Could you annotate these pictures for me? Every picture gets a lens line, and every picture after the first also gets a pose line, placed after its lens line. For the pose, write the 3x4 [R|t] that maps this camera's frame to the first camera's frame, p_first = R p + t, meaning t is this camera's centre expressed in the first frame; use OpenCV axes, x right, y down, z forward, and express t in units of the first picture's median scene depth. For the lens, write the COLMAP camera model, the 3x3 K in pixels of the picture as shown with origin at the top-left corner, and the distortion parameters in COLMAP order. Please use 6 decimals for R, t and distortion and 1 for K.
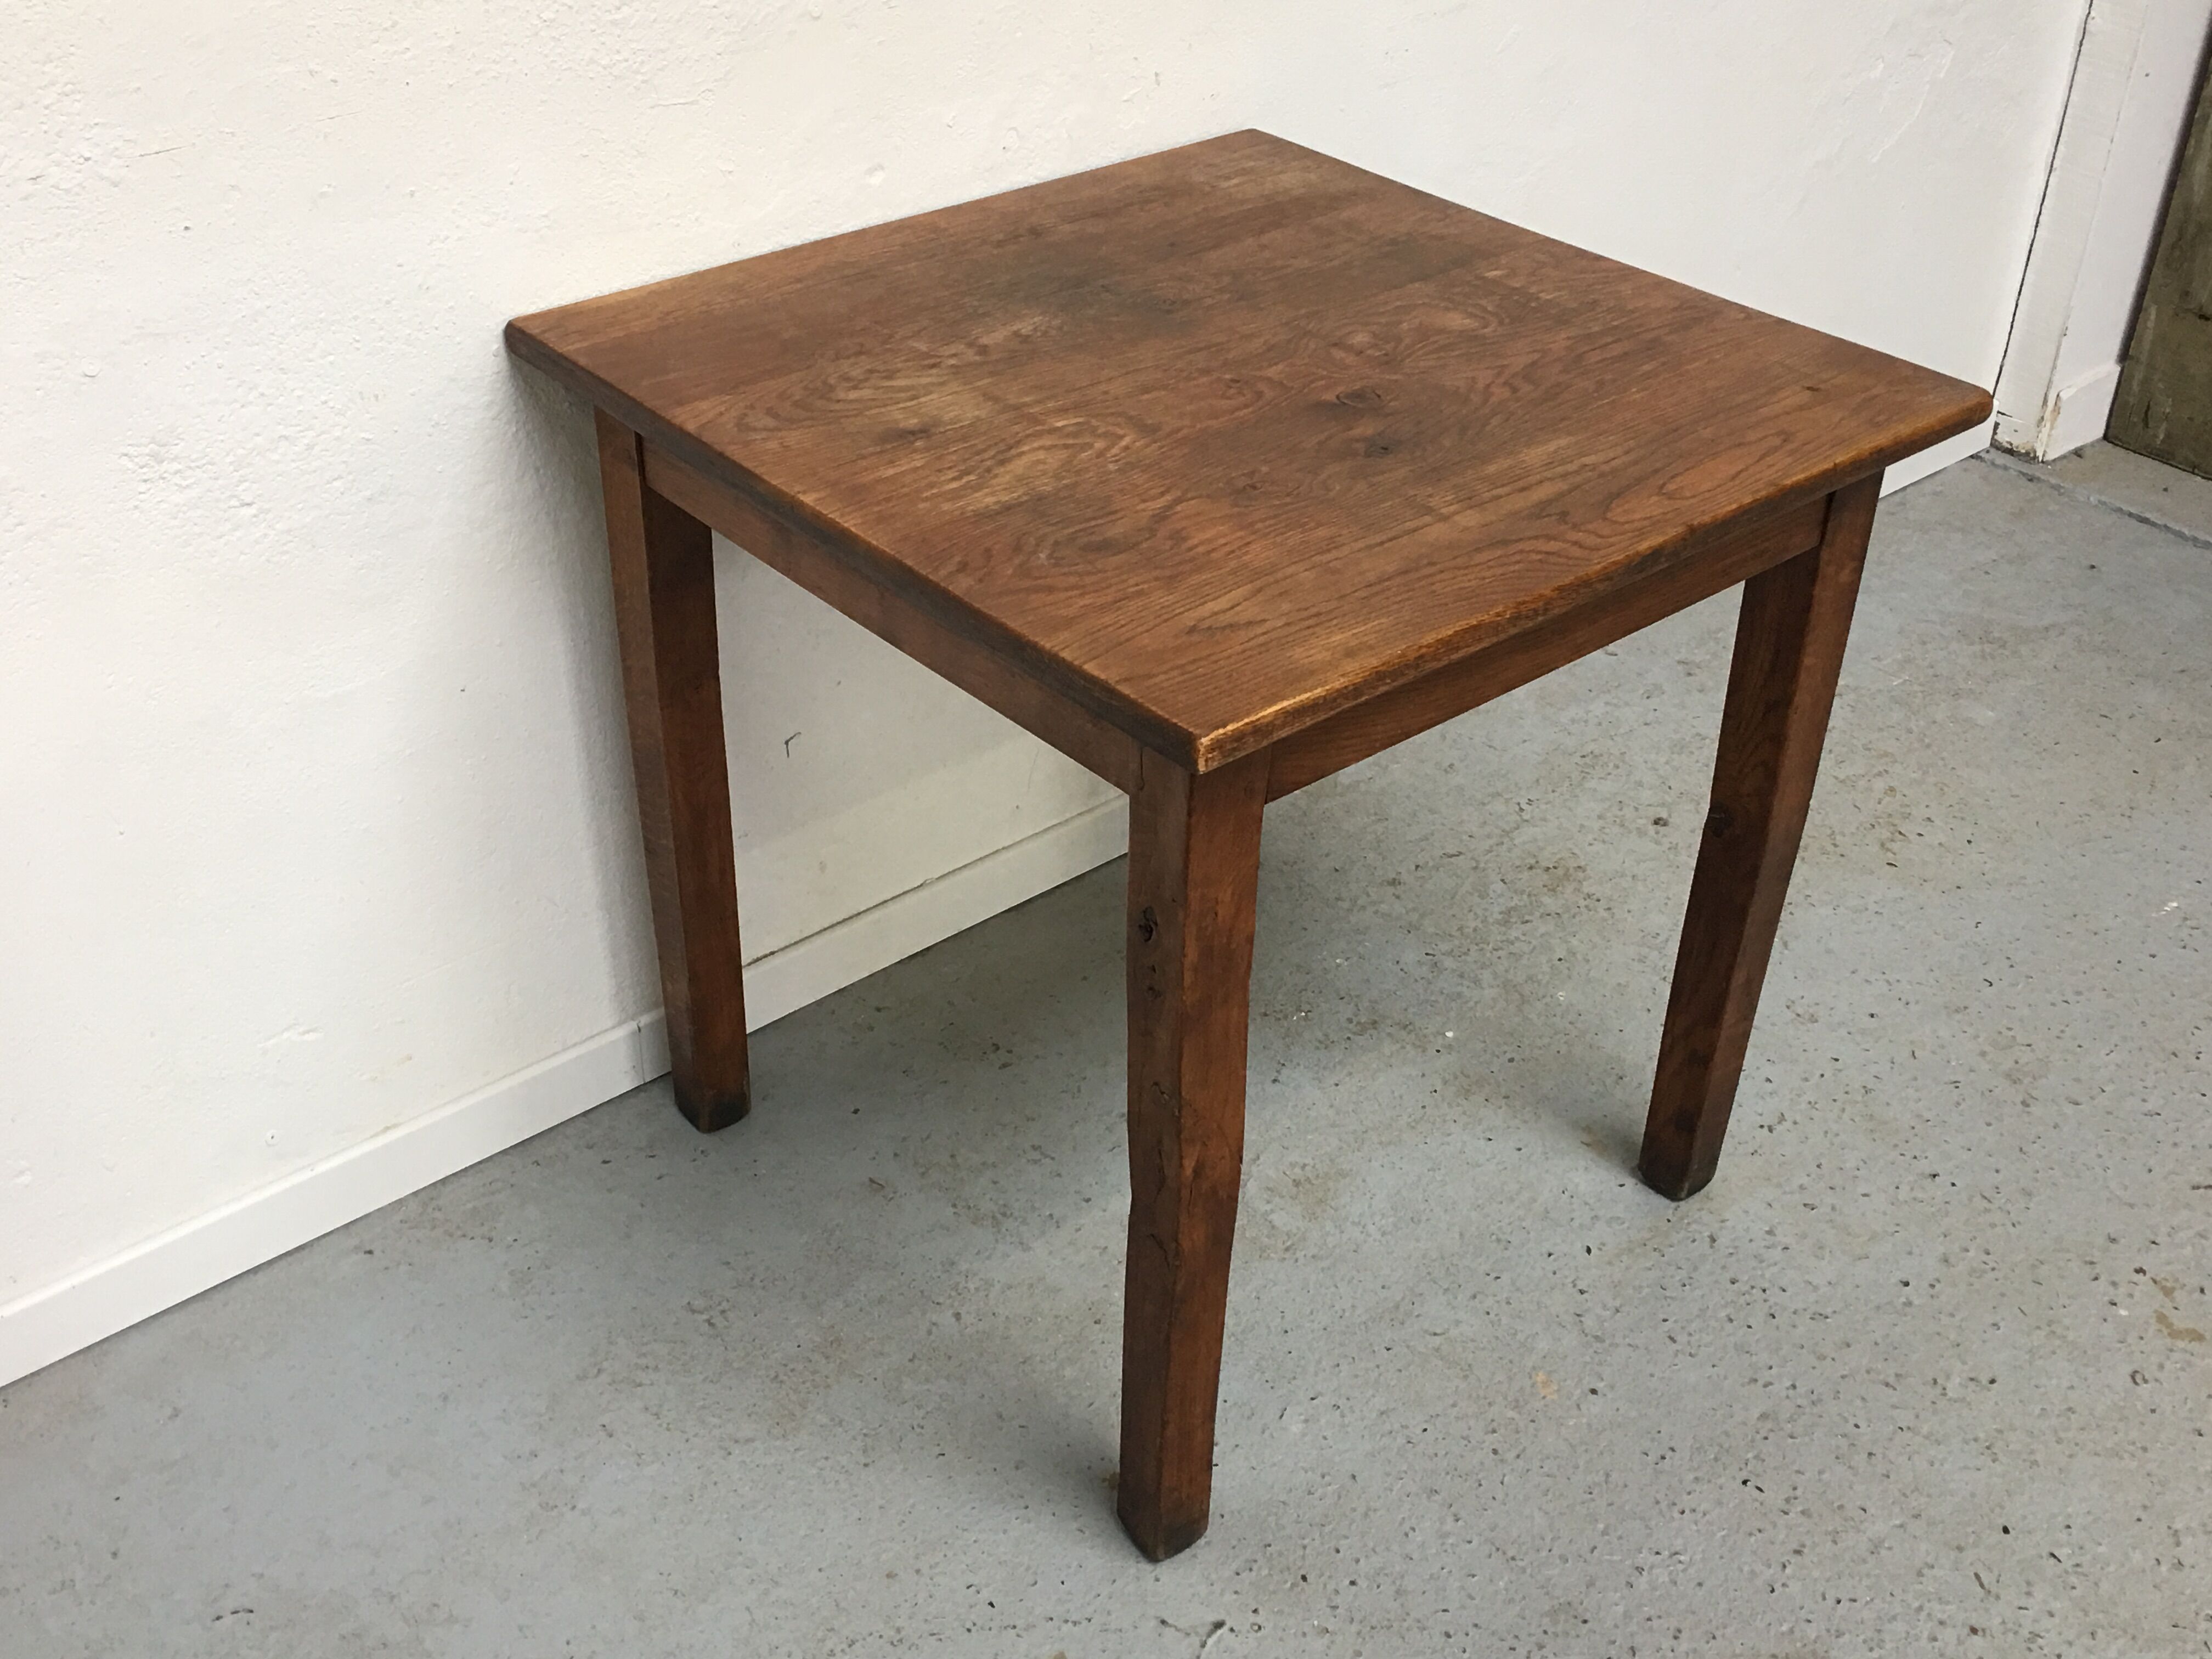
lens RADIAL K [[2444.3, 0, 1066.0], [0, 2444.3, 847.6], [0, 0, 1]] dist [0.065360, 0.000000]
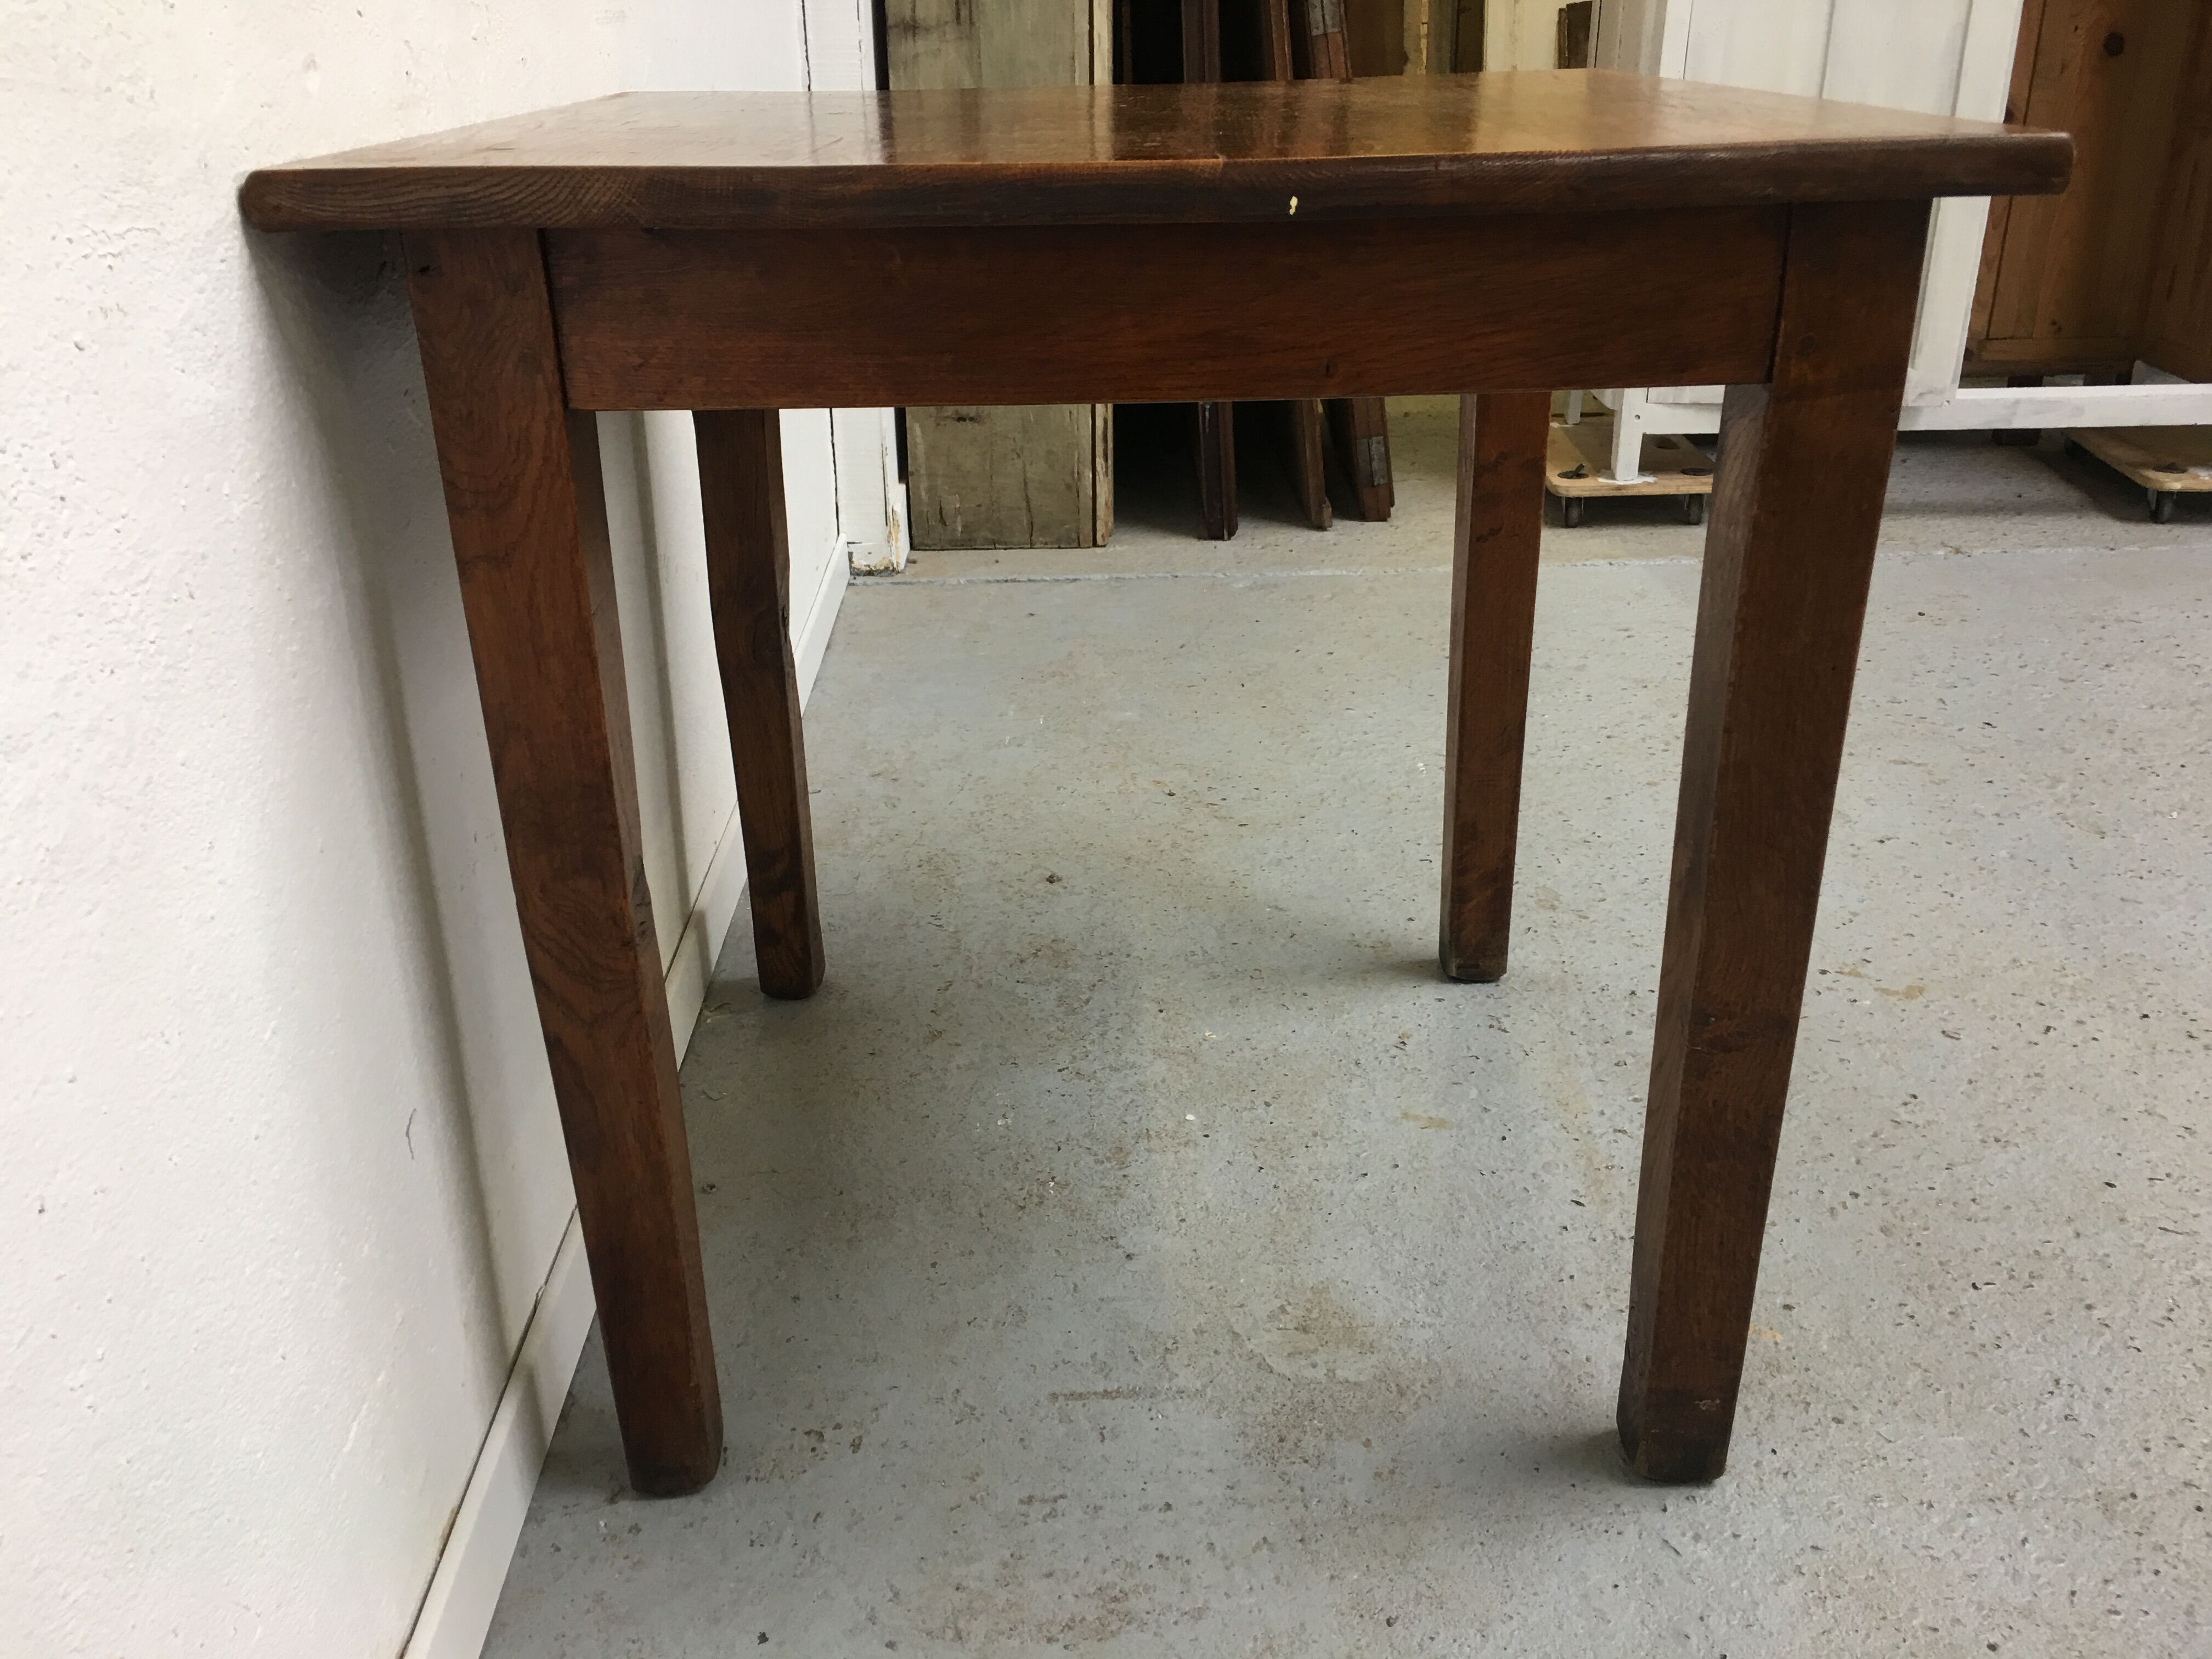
lens RADIAL K [[1865.9, 0, 1106.7], [0, 1865.9, 835.9], [0, 0, 1]] dist [0.078717, -0.100696]
pose [[0.640051, -0.355068, 0.681367, -0.354081], [0.458268, 0.888224, 0.032383, -0.059787], [-0.616705, 0.291522, 0.731225, 0.664563]]
